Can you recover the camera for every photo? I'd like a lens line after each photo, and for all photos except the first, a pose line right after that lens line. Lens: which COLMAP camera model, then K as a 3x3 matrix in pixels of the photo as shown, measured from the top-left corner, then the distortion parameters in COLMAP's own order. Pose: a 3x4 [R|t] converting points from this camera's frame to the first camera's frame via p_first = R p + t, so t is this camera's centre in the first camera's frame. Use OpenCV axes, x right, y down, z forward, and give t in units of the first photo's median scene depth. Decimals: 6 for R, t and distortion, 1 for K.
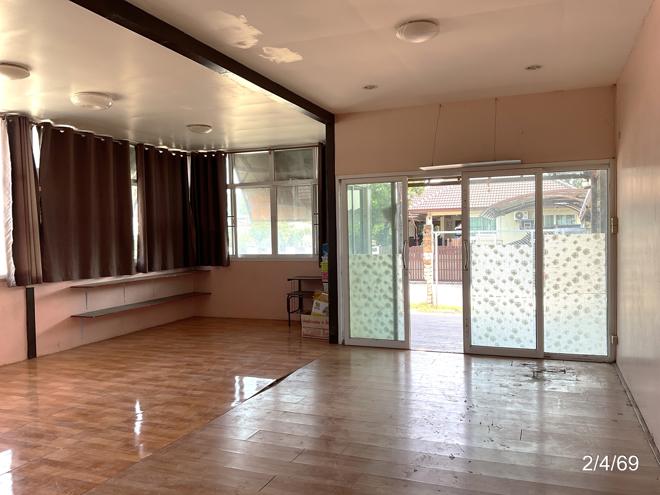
lens RADIAL K [[569.3, 0, 330.0], [0, 569.3, 247.5], [0, 0, 1]] dist [-0.000434, -0.005908]
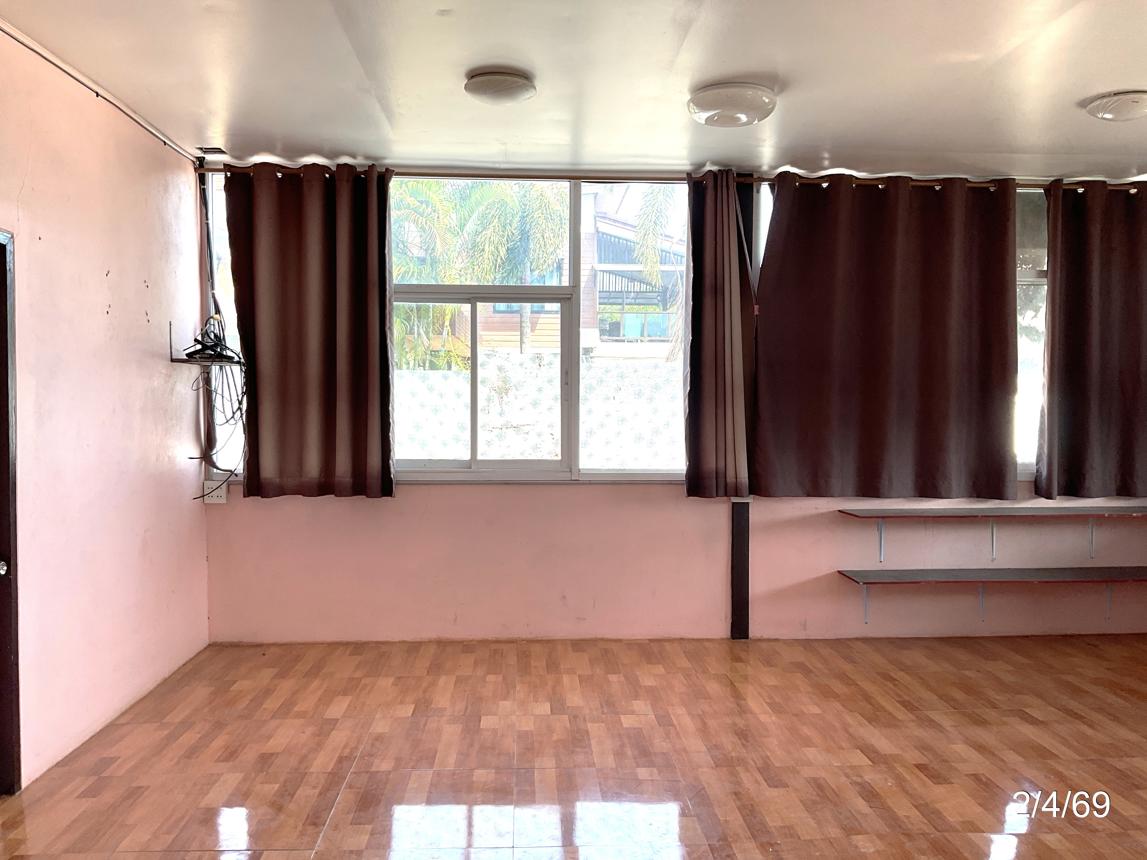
lens RADIAL K [[934.7, 0, 573.5], [0, 934.7, 430.0], [0, 0, 1]] dist [0.008574, 0.001157]
pose [[0.405765, 0.044671, -0.912885, 0.179572], [-0.034602, 0.998840, 0.033498, -0.017777], [0.913322, 0.017995, 0.406840, 0.506834]]
